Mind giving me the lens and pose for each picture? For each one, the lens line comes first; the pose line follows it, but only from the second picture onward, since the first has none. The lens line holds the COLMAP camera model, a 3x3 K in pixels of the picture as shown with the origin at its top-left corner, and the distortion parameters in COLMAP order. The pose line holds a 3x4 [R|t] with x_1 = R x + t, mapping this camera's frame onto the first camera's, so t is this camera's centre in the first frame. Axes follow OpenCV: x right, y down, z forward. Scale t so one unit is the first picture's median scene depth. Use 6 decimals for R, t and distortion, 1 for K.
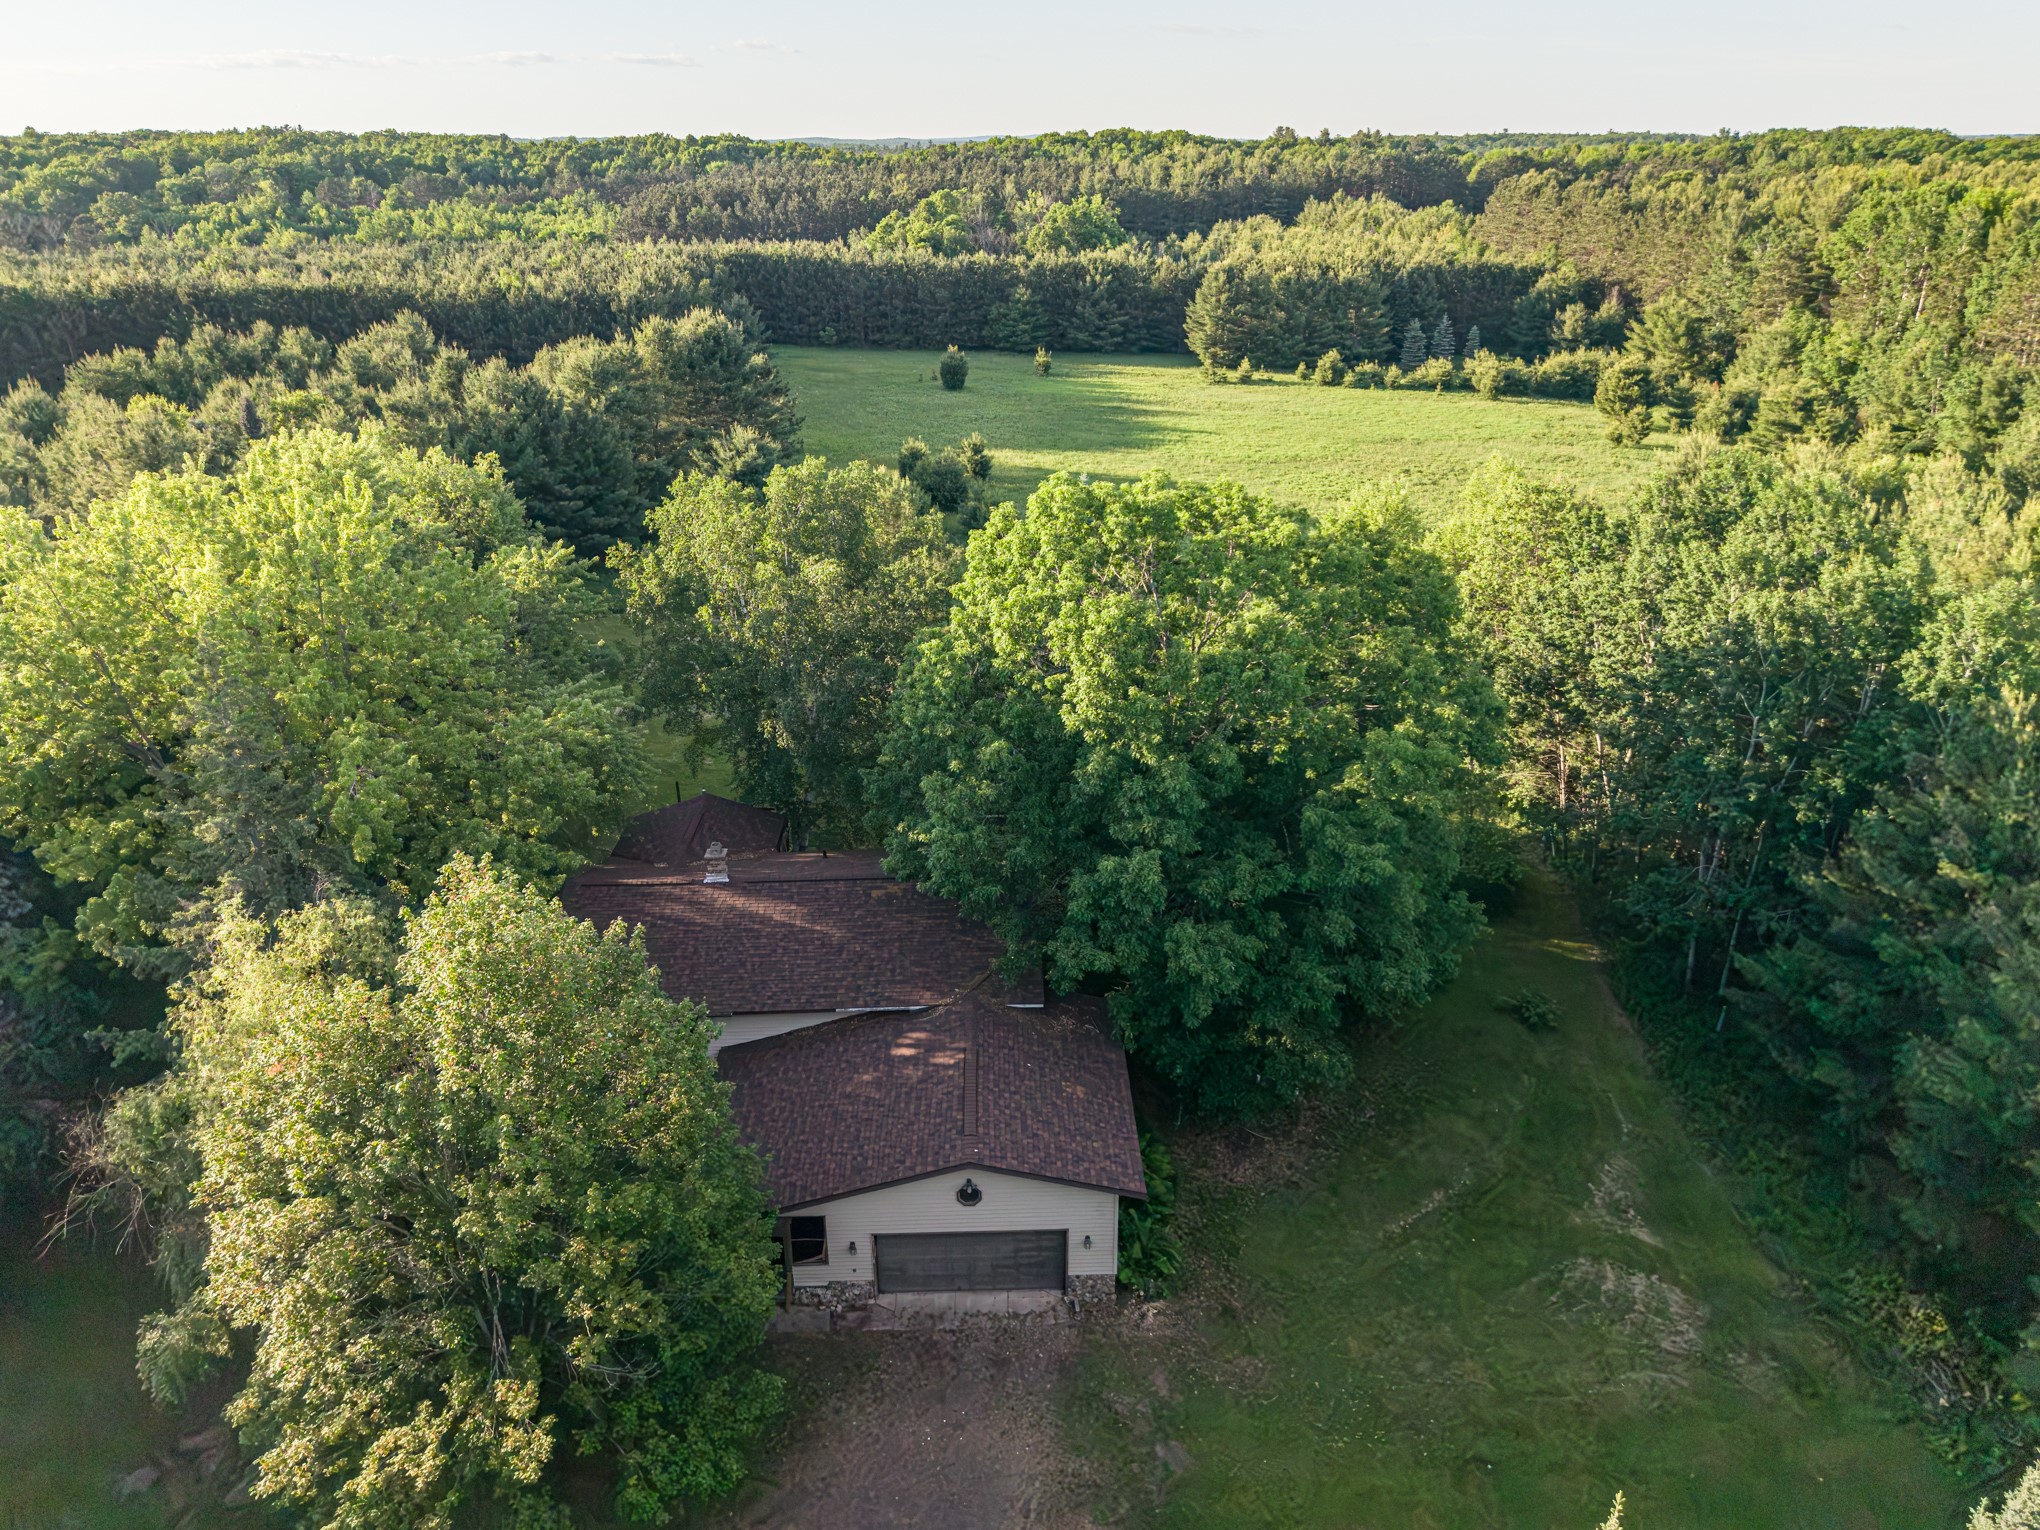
lens RADIAL K [[1394.3, 0, 1020.0], [0, 1394.3, 765.0], [0, 0, 1]] dist [0.037832, -0.038513]
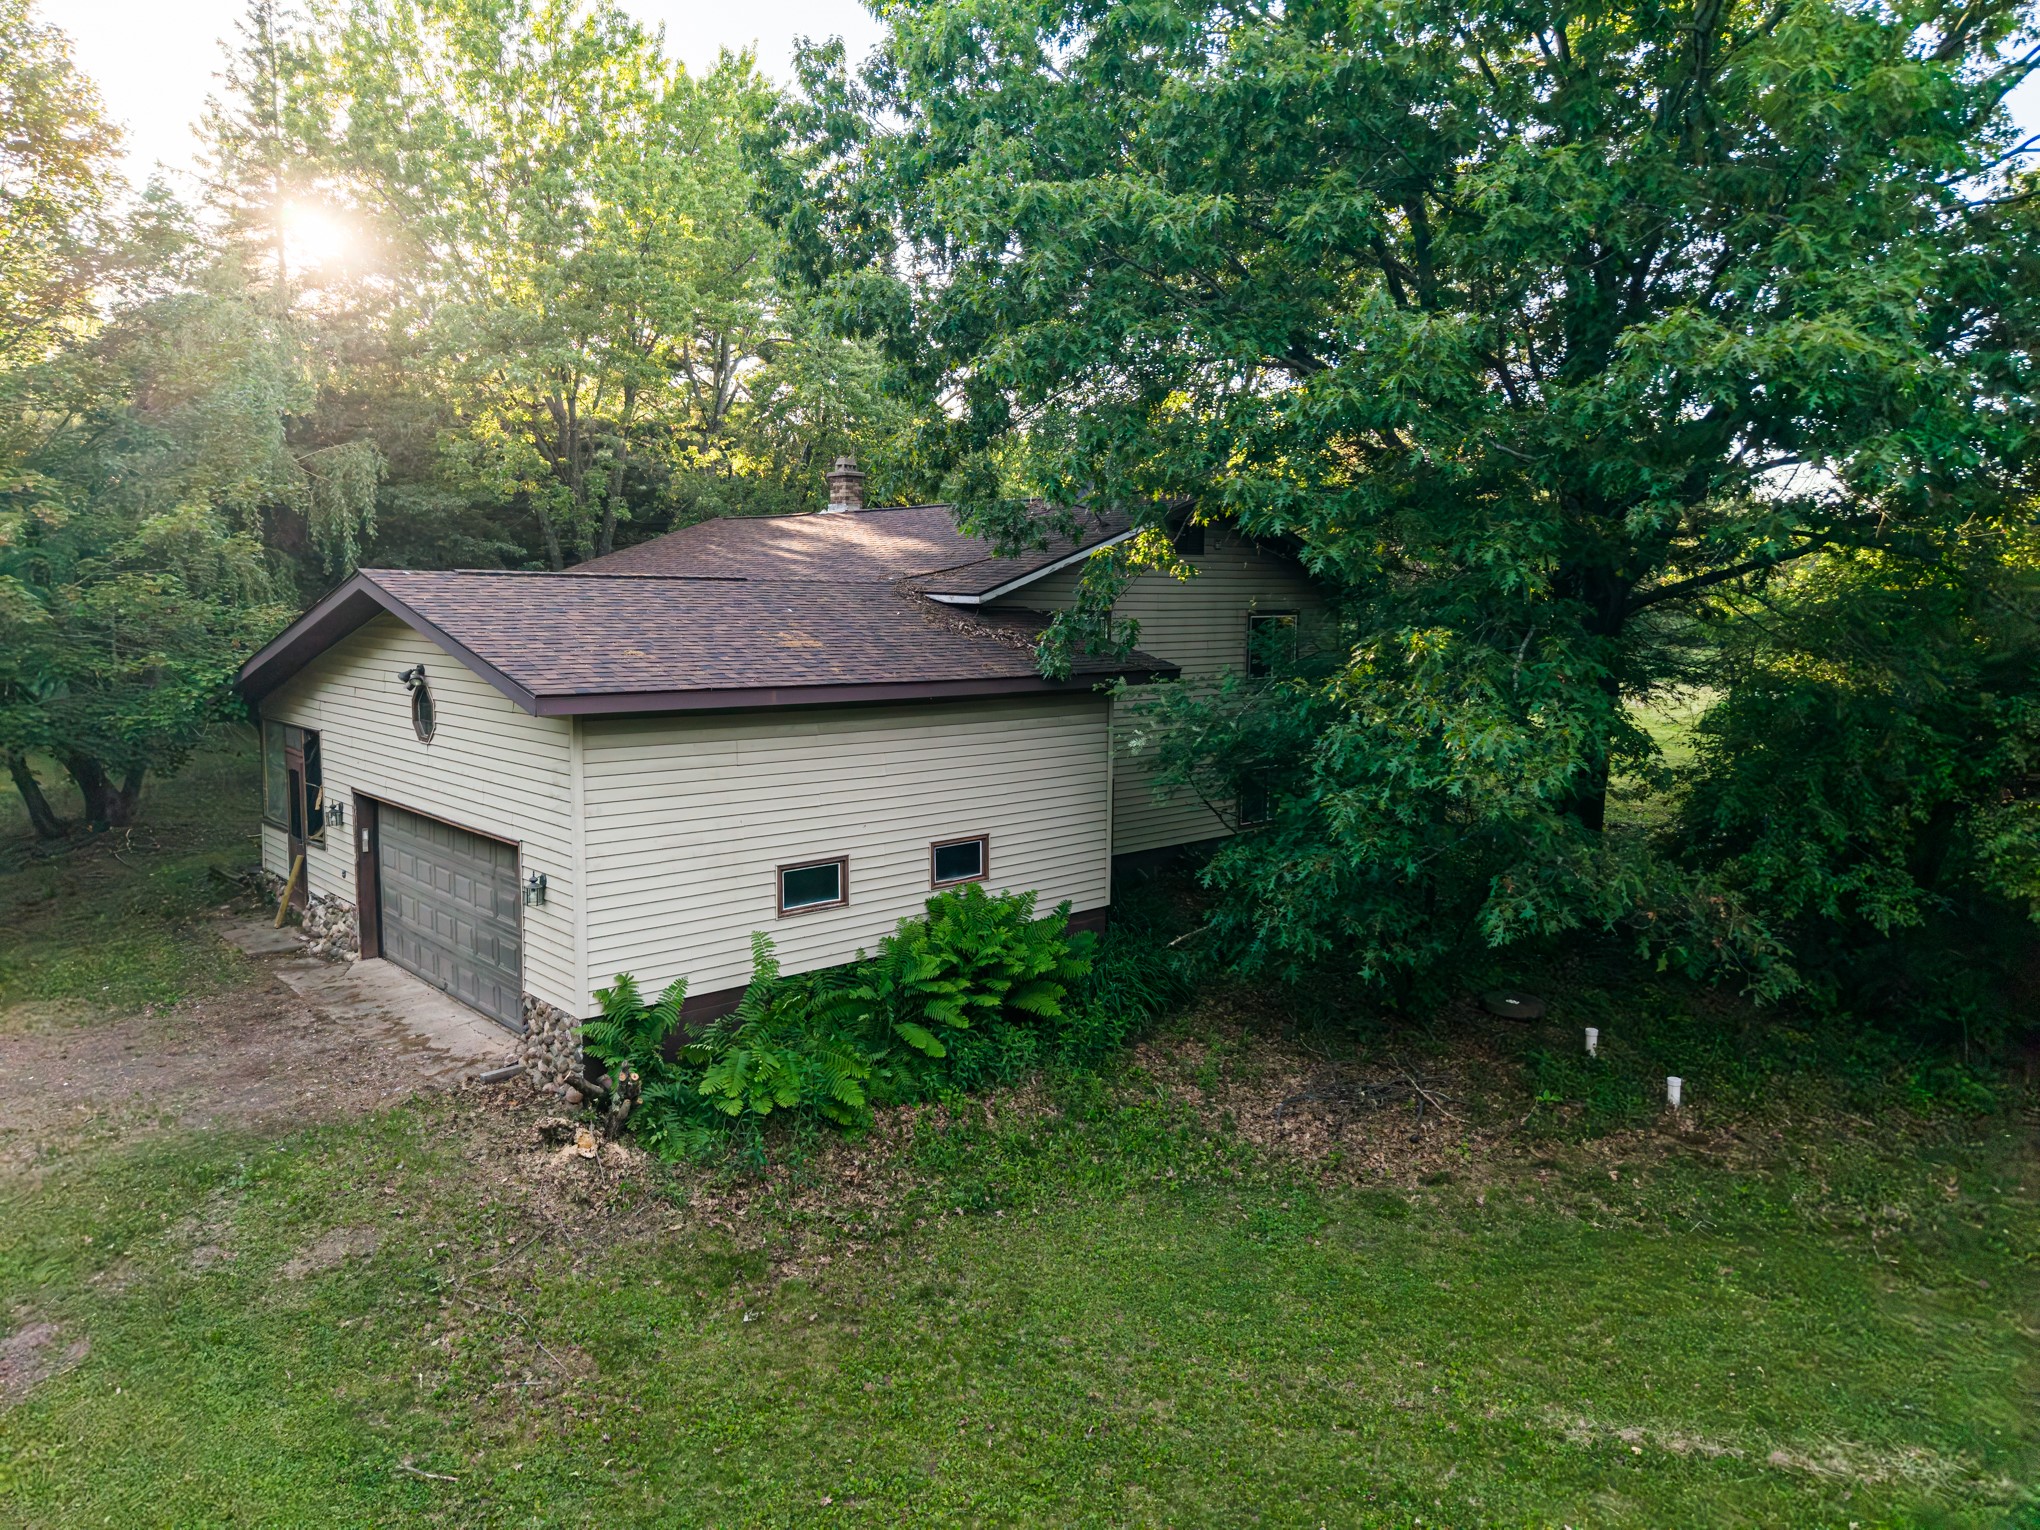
lens RADIAL K [[1394.3, 0, 1020.0], [0, 1394.3, 765.0], [0, 0, 1]] dist [0.037832, -0.038513]
pose [[0.670403, 0.134126, -0.729774, 0.078229], [-0.325412, 0.937043, -0.126718, 0.060383], [0.666834, 0.322429, 0.671842, 0.158283]]
